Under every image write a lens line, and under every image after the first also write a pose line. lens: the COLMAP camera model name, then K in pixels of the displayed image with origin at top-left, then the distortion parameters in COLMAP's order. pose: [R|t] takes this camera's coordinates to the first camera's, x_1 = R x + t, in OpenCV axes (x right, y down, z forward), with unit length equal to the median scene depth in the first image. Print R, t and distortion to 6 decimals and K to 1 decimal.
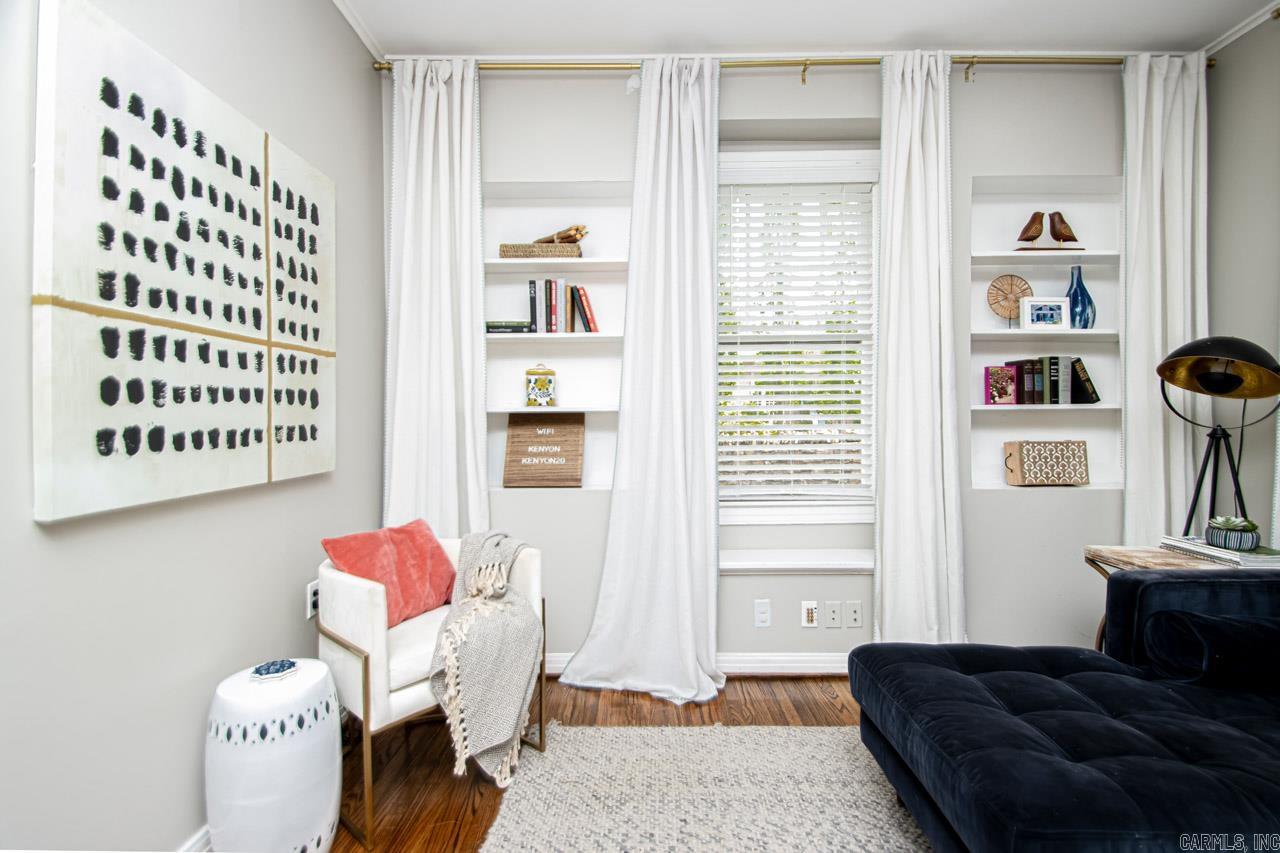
lens RADIAL K [[585.9, 0, 650.1], [0, 585.9, 423.6], [0, 0, 1]] dist [0.007882, -0.008861]
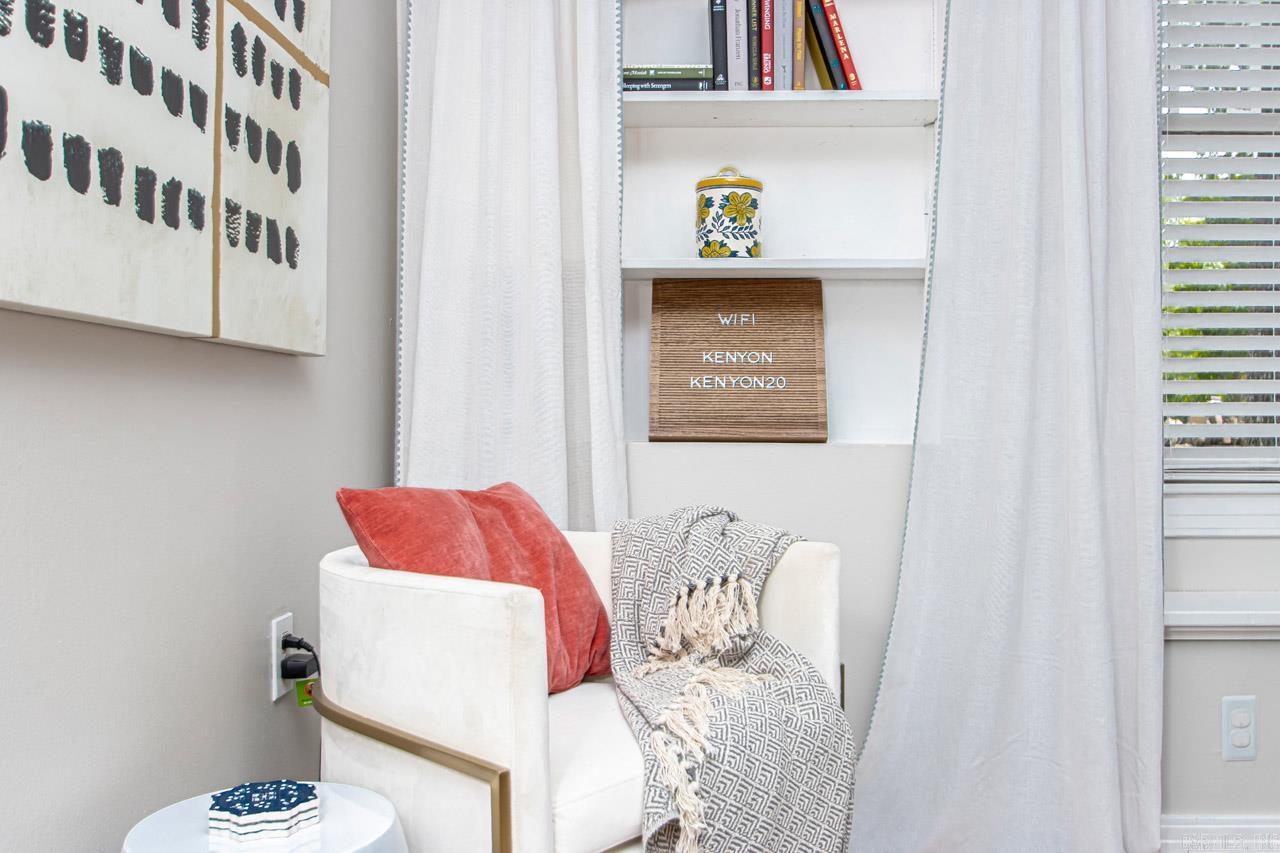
lens RADIAL K [[1071.8, 0, 664.3], [0, 1071.8, 435.6], [0, 0, 1]] dist [-0.019489, 0.000484]
pose [[0.999324, 0.007377, -0.036003, -0.220600], [-0.007579, 0.999956, -0.005472, 0.114586], [0.035961, 0.005741, 0.999337, 0.203680]]
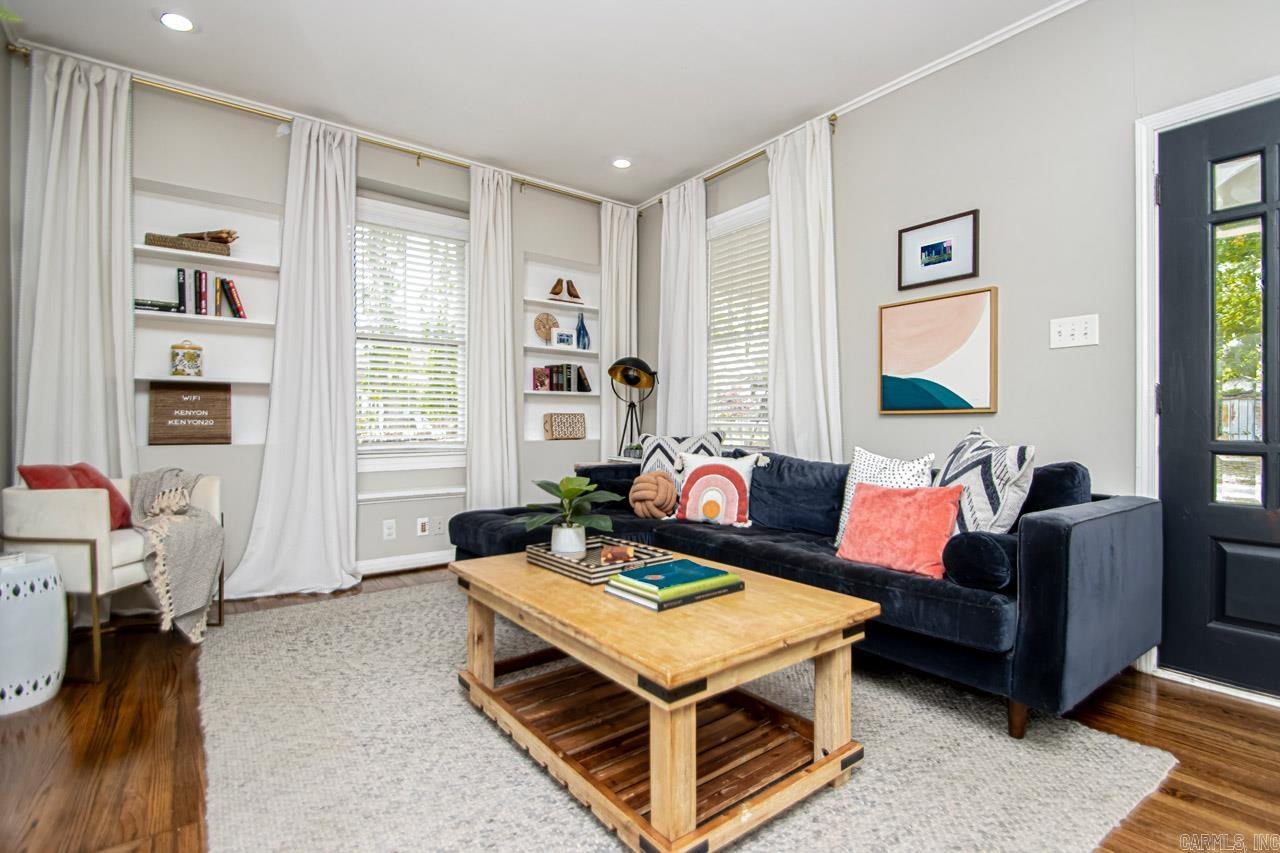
lens RADIAL K [[585.9, 0, 640.9], [0, 585.9, 431.2], [0, 0, 1]] dist [0.007882, -0.008861]
pose [[0.802946, 0.001454, 0.596050, -0.168828], [0.001599, 0.999988, -0.004594, 0.093575], [-0.596049, 0.004642, 0.802934, -0.517675]]
